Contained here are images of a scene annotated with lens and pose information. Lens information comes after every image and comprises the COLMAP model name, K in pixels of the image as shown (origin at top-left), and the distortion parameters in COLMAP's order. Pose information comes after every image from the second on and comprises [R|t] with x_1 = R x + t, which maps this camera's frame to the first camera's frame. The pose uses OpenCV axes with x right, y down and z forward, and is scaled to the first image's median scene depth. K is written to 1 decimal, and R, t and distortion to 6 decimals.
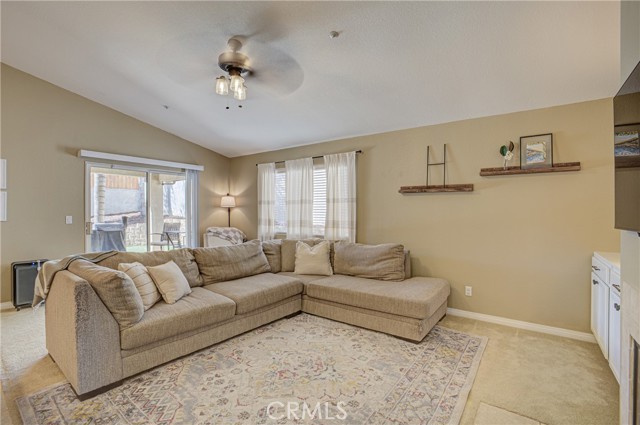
lens RADIAL K [[294.8, 0, 322.0], [0, 294.8, 213.9], [0, 0, 1]] dist [-0.066625, 0.019087]
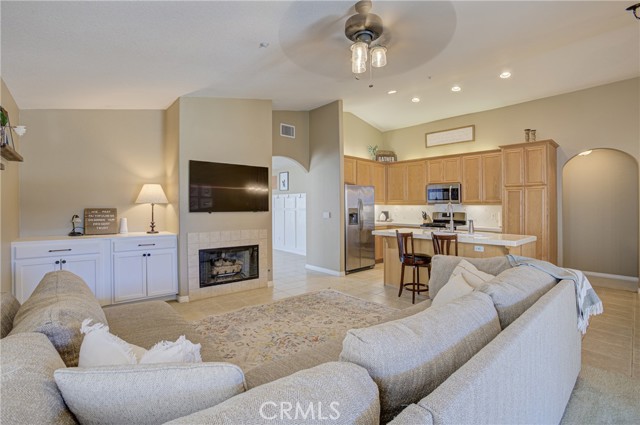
lens RADIAL K [[294.8, 0, 324.1], [0, 294.8, 207.7], [0, 0, 1]] dist [-0.066625, 0.019087]
pose [[-0.980368, -0.016437, 0.196492, -0.294785], [-0.013690, 0.999789, 0.015332, -0.019621], [-0.196702, 0.012341, -0.980386, 1.591049]]
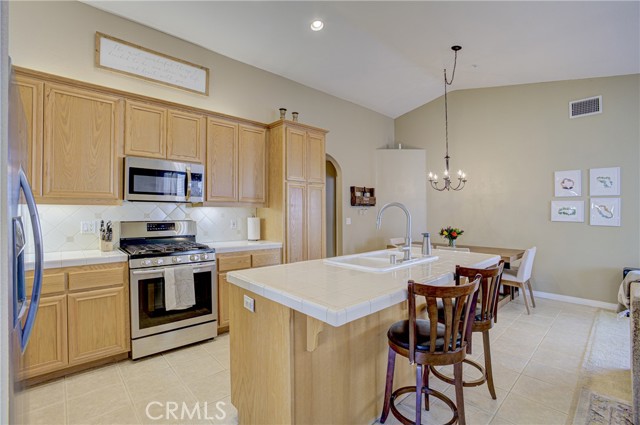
lens RADIAL K [[294.8, 0, 314.8], [0, 294.8, 211.1], [0, 0, 1]] dist [-0.066625, 0.019087]
pose [[-0.198564, -0.013990, -0.979988, 0.119757], [-0.017814, 0.999784, -0.010663, 0.000455], [0.979926, 0.015340, -0.198770, 0.106054]]
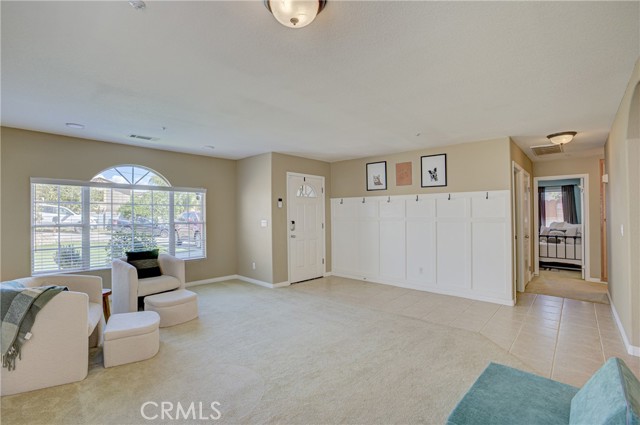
lens RADIAL K [[294.8, 0, 319.6], [0, 294.8, 214.3], [0, 0, 1]] dist [-0.066625, 0.019087]
pose [[-0.995351, -0.006805, 0.096071, 1.073640], [-0.005705, 0.999915, 0.011717, -0.001236], [-0.096143, 0.011114, -0.995305, 0.567826]]
